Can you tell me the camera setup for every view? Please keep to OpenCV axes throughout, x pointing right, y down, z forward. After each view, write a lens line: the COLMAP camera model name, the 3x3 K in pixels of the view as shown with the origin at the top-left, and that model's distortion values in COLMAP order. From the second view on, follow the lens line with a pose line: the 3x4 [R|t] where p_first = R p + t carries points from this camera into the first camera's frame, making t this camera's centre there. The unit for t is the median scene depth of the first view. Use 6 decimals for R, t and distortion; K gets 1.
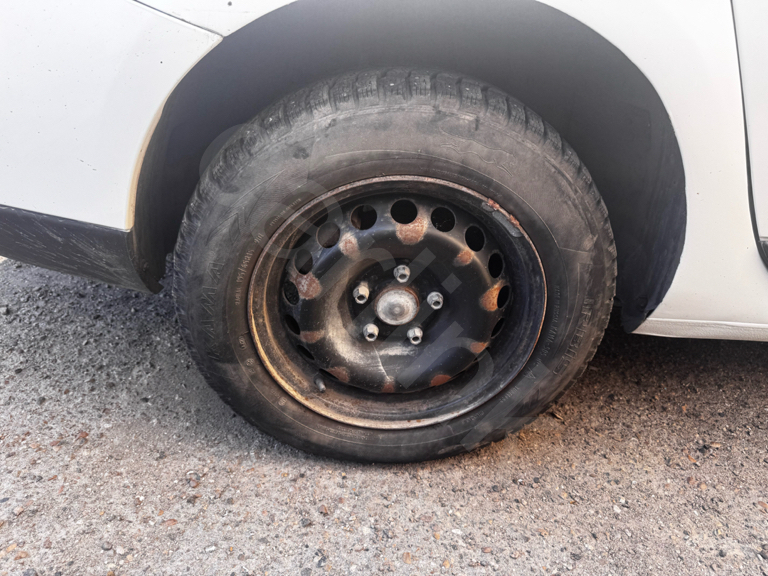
lens RADIAL K [[564.0, 0, 384.0], [0, 564.0, 288.0], [0, 0, 1]] dist [0.097632, -0.144817]
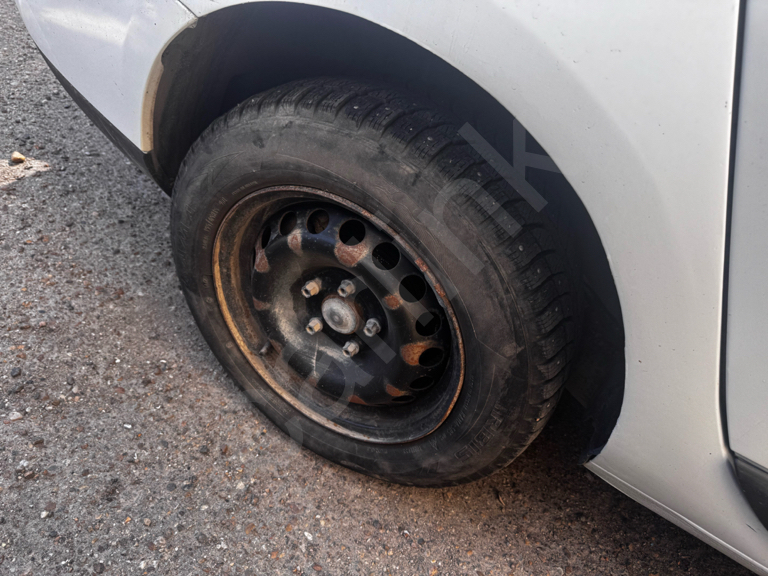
lens RADIAL K [[564.0, 0, 384.0], [0, 564.0, 288.0], [0, 0, 1]] dist [0.097632, -0.144817]
pose [[0.829834, 0.434795, -0.349755, 0.409634], [-0.396050, 0.900467, 0.179733, -0.217293], [0.393090, -0.010628, 0.919439, 0.110223]]
